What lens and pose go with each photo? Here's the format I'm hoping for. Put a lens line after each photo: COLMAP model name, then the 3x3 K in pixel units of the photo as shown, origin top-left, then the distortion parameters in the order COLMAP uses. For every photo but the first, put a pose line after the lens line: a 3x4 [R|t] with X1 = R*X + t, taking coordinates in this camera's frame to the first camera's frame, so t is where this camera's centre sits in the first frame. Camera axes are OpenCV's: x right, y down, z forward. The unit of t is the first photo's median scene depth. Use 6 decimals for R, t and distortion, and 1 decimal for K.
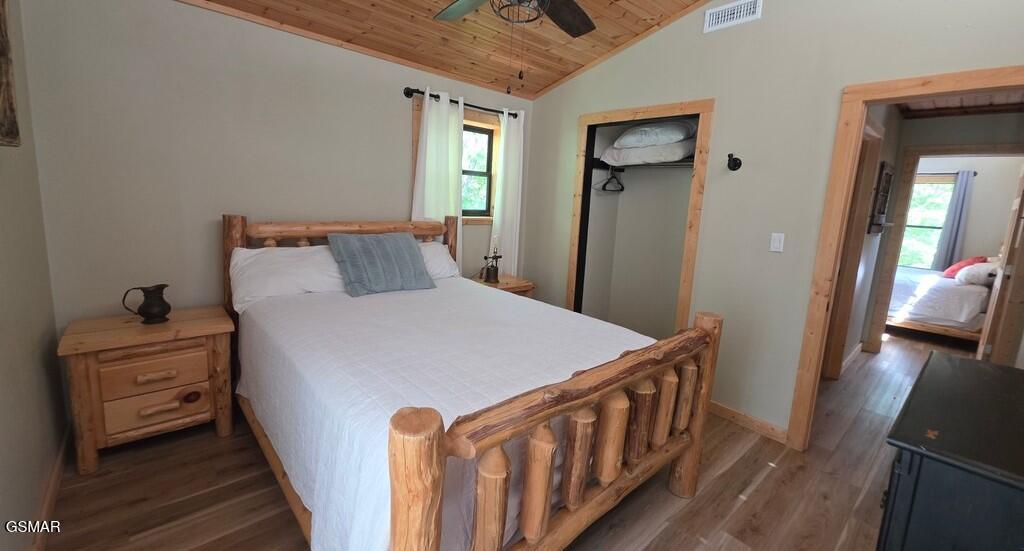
lens RADIAL K [[408.4, 0, 510.2], [0, 408.4, 259.9], [0, 0, 1]] dist [0.023416, -0.011256]
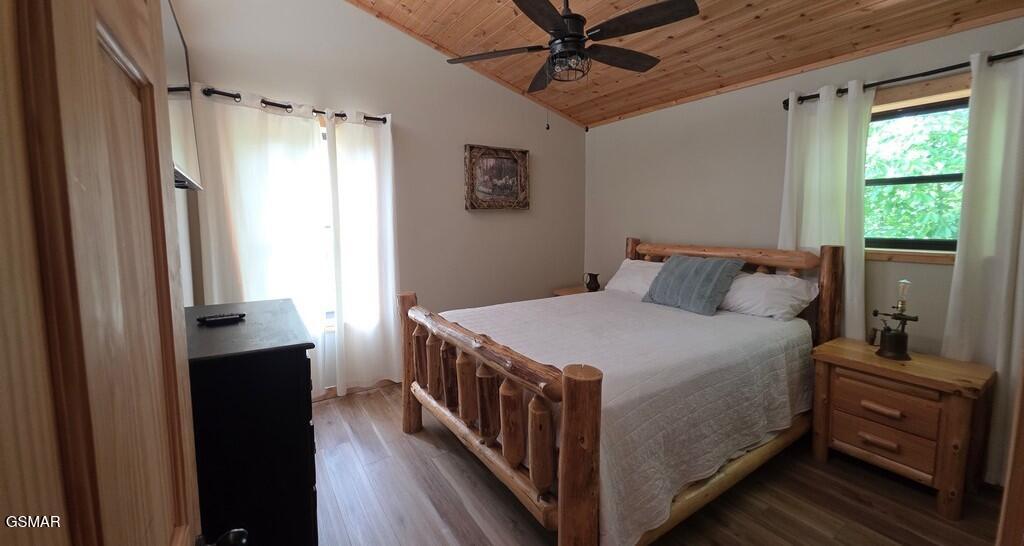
lens RADIAL K [[406.2, 0, 511.6], [0, 406.2, 256.2], [0, 0, 1]] dist [0.002199, -0.003759]
pose [[-0.143860, 0.044531, -0.988596, 0.656648], [-0.144775, 0.987292, 0.065540, -0.052750], [0.978951, 0.152552, -0.135585, 0.538355]]
